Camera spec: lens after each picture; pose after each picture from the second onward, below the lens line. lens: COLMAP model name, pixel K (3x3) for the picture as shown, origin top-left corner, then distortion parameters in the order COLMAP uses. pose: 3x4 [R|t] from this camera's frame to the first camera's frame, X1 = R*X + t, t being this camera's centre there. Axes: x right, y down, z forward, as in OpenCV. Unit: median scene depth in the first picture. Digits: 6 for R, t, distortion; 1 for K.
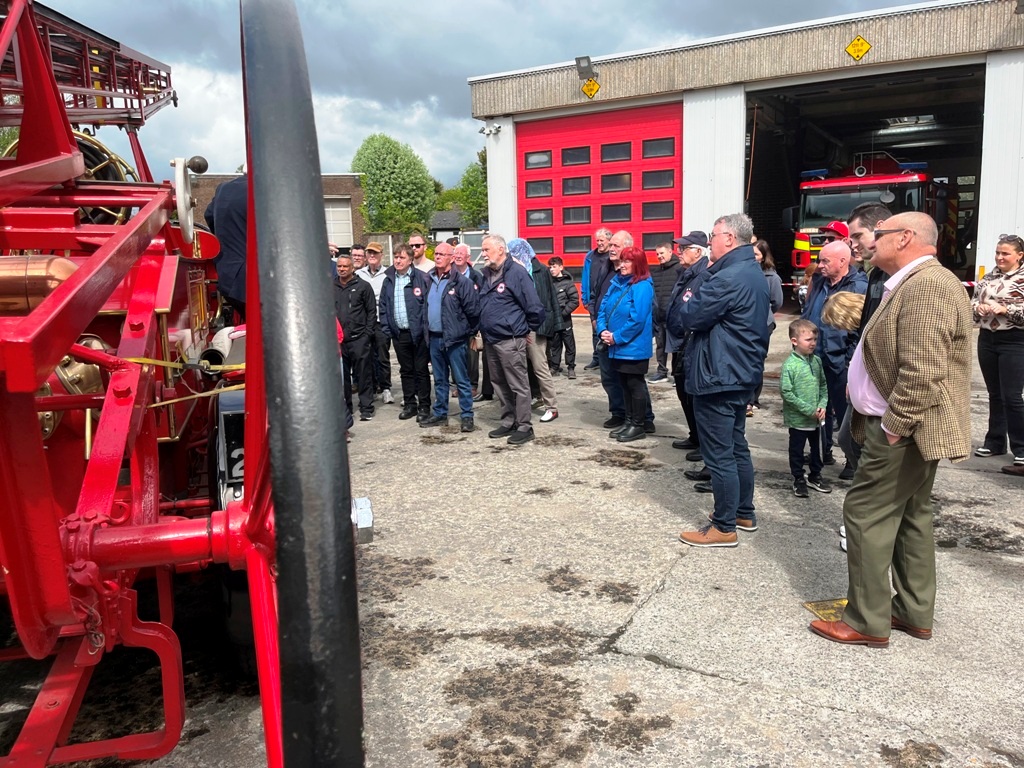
lens RADIAL K [[774.3, 0, 518.2], [0, 774.3, 378.1], [0, 0, 1]] dist [0.065110, -0.087853]
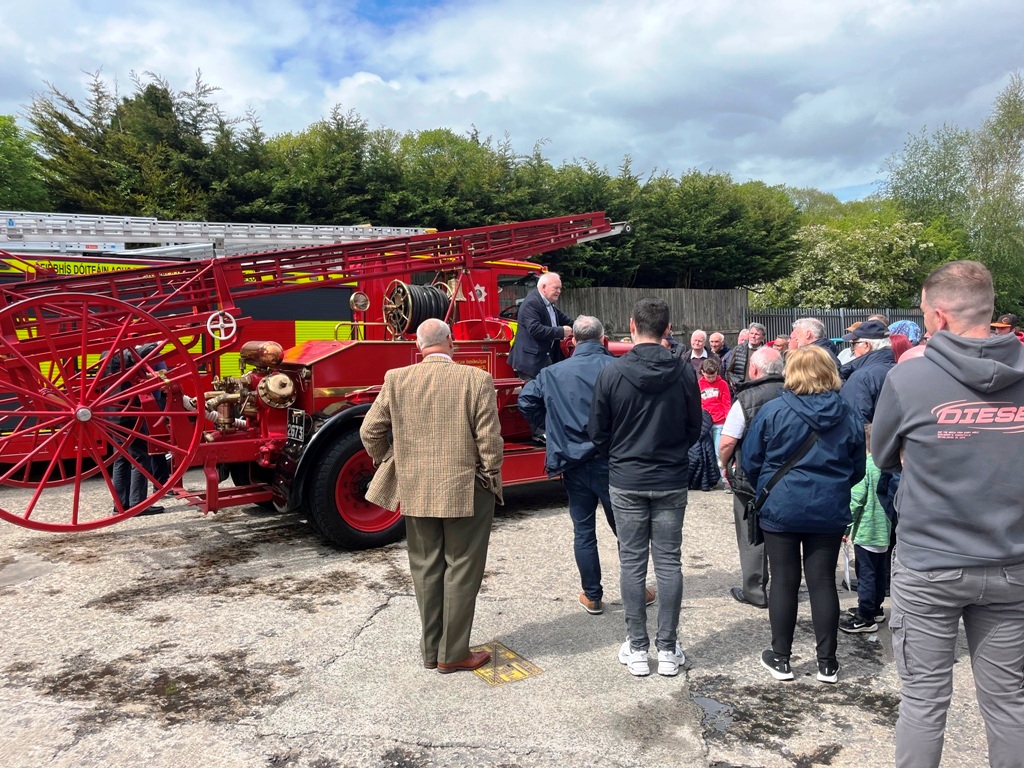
lens RADIAL K [[774.3, 0, 508.0], [0, 774.3, 390.2], [0, 0, 1]] dist [0.065110, -0.087853]
pose [[0.328957, 0.086660, -0.940360, 1.358150], [-0.144357, 0.988692, 0.040614, -0.133665], [0.933246, 0.122388, 0.337747, 0.526559]]
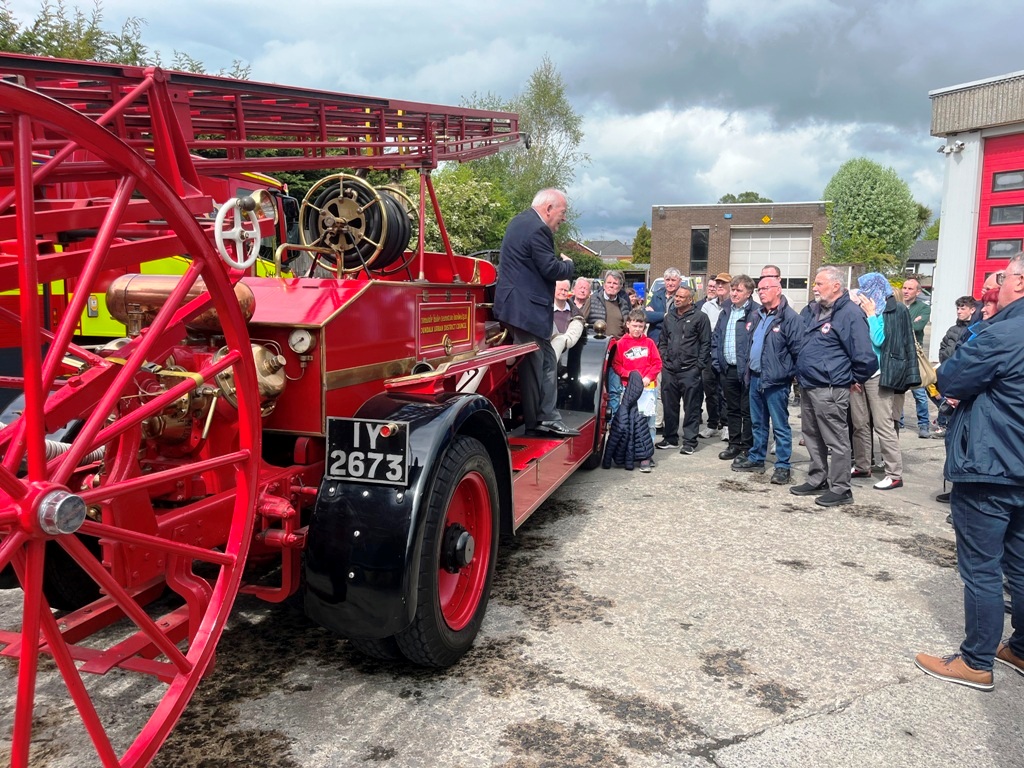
lens RADIAL K [[774.3, 0, 520.1], [0, 774.3, 387.2], [0, 0, 1]] dist [0.065110, -0.087853]
pose [[0.833689, 0.108794, -0.541412, 0.257150], [-0.122246, 0.992437, 0.011186, -0.025023], [0.538534, 0.056860, 0.840683, 0.101581]]
